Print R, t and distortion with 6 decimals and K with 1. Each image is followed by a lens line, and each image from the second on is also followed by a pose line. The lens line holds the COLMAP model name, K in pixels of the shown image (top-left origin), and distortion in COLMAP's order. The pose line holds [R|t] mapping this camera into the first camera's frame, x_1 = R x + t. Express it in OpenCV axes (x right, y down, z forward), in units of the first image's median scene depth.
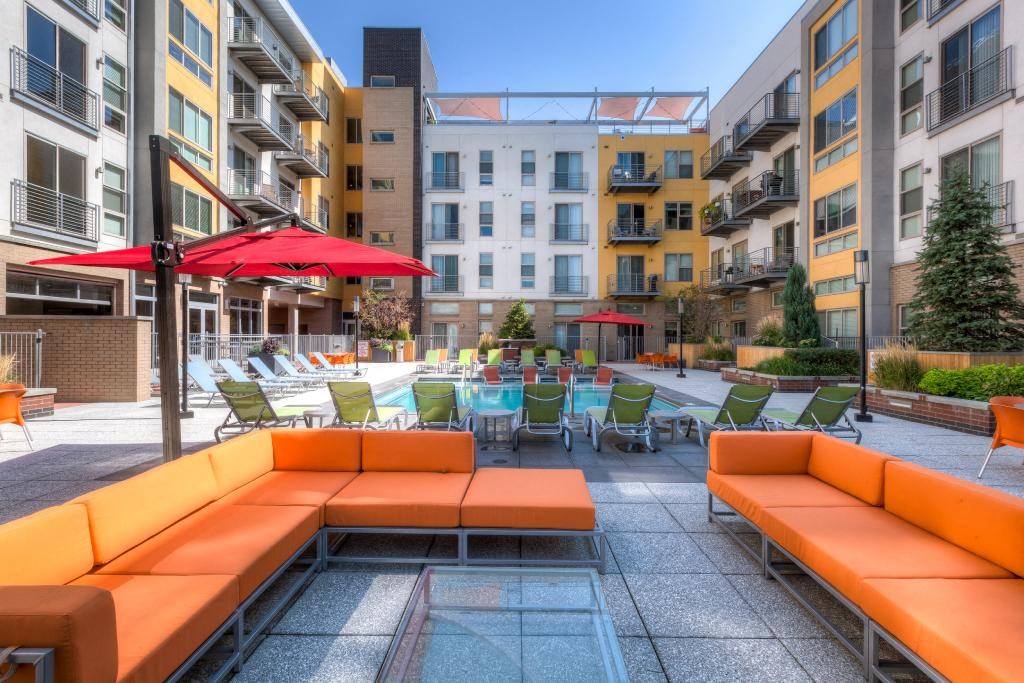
lens RADIAL K [[470.7, 0, 511.9], [0, 470.7, 337.7], [0, 0, 1]] dist [0.002157, 0.001276]
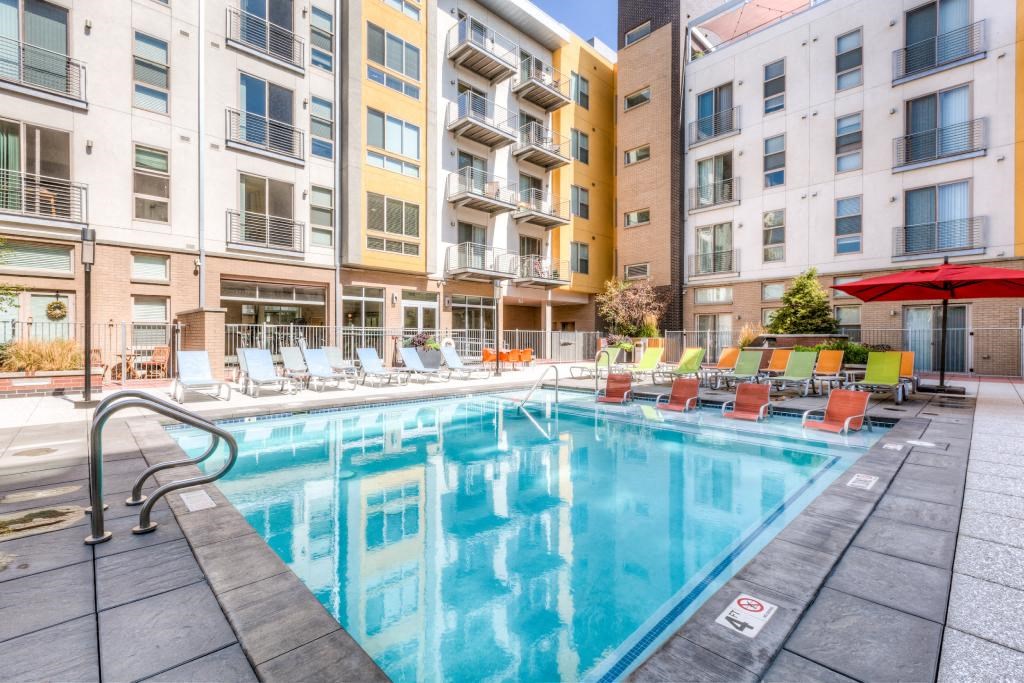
lens RADIAL K [[447.9, 0, 518.2], [0, 447.9, 341.8], [0, 0, 1]] dist [-0.004671, 0.000359]
pose [[0.701284, 0.002374, -0.712878, 0.149767], [-0.000411, 0.999996, 0.002926, 0.010167], [0.712882, -0.001759, 0.701282, 0.274169]]
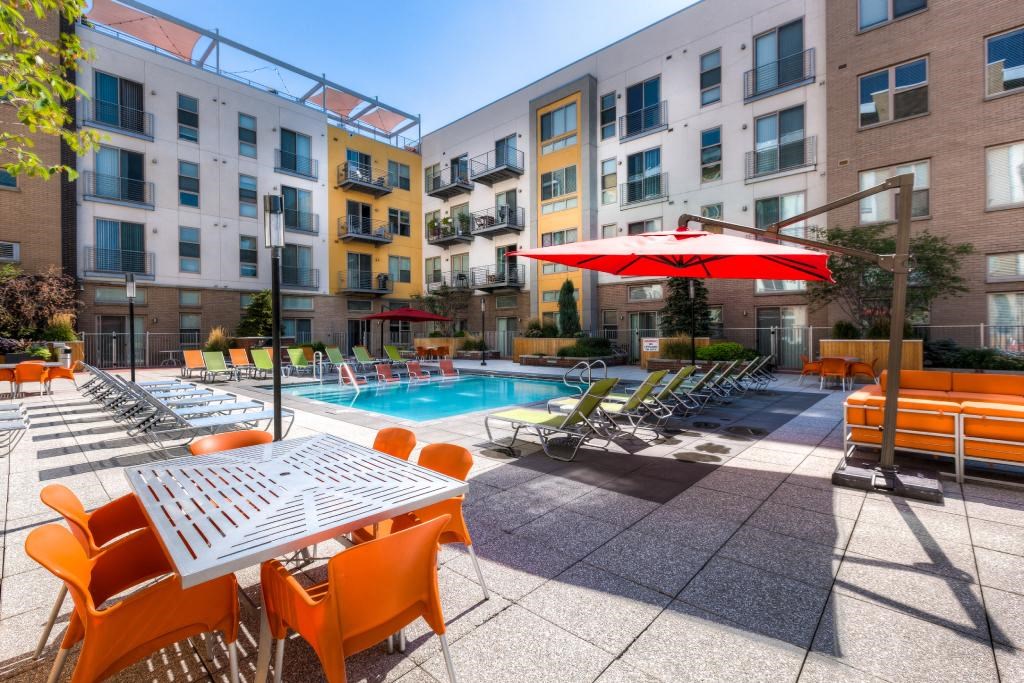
lens RADIAL K [[447.9, 0, 512.7], [0, 447.9, 337.3], [0, 0, 1]] dist [-0.004671, 0.000359]
pose [[0.672243, -0.017614, 0.740121, -0.248462], [0.011456, 0.999845, 0.013390, -0.001009], [-0.740242, -0.000523, 0.672341, 0.101074]]
